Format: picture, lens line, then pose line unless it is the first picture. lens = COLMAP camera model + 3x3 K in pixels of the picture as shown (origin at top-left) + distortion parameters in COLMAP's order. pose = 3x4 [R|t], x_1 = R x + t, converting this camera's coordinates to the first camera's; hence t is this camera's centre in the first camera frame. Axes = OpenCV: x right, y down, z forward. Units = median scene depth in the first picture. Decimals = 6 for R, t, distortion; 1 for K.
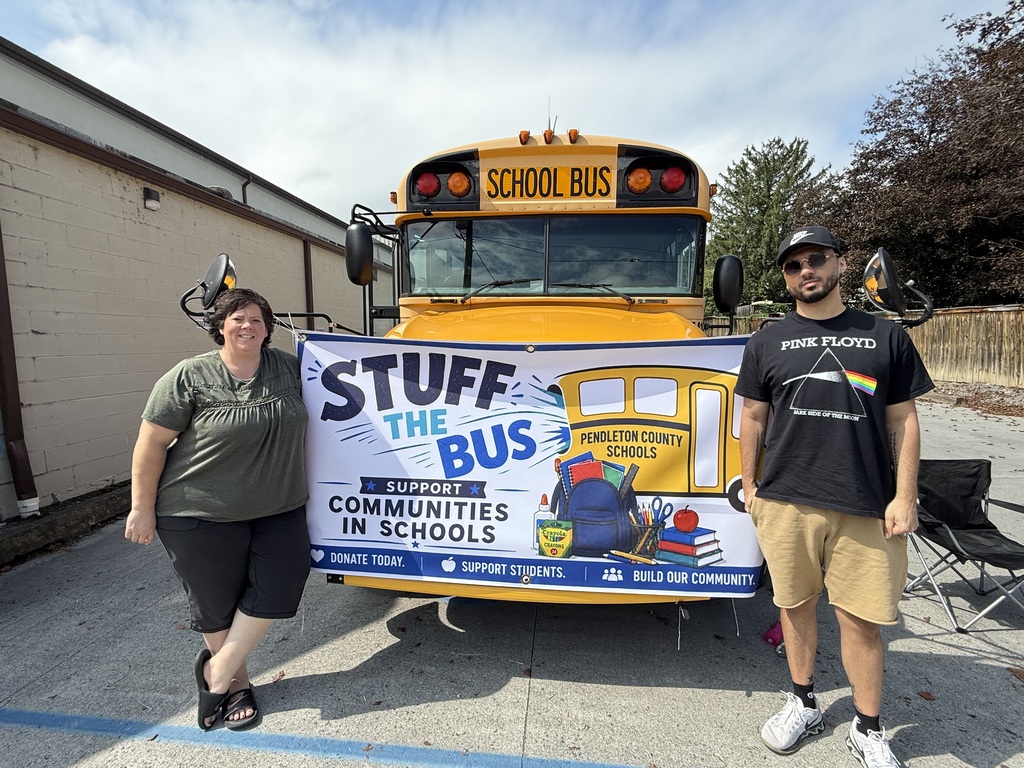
lens RADIAL K [[487.5, 0, 516.2], [0, 487.5, 388.4], [0, 0, 1]] dist [0.012741, -0.000257]
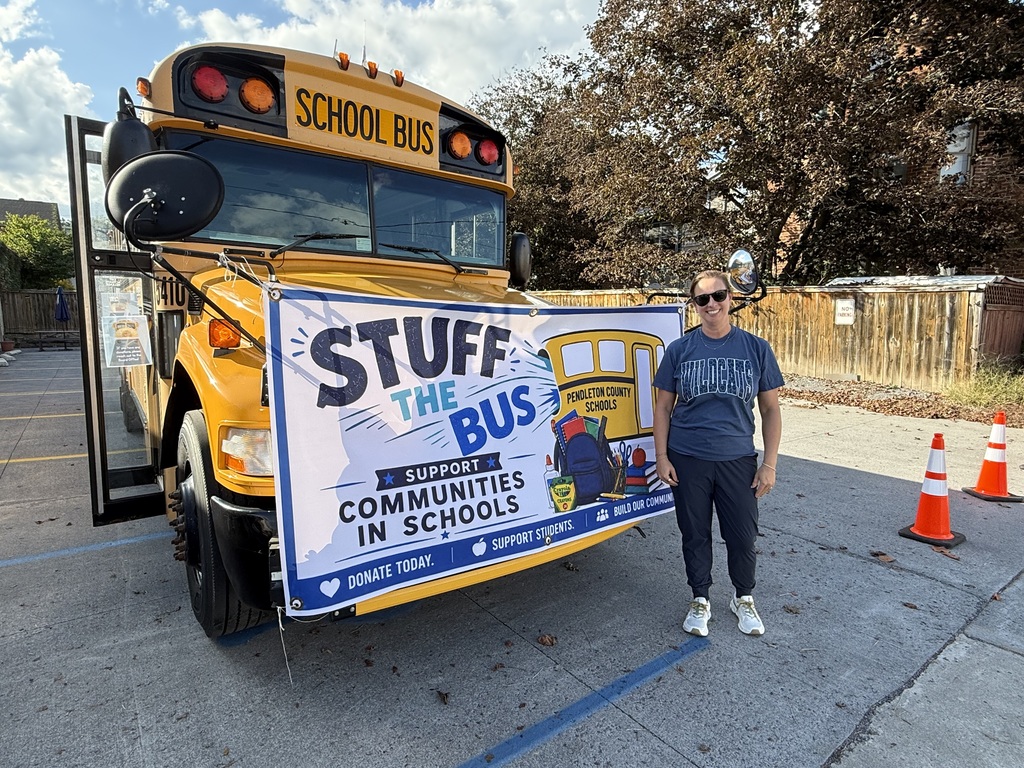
lens RADIAL K [[564.8, 0, 510.1], [0, 564.8, 376.7], [0, 0, 1]] dist [0.062376, 0.000988]
pose [[0.747515, -0.063153, 0.661236, -0.764147], [0.057751, 0.997880, 0.030019, 0.010748], [-0.661730, 0.015747, 0.749577, 0.148504]]
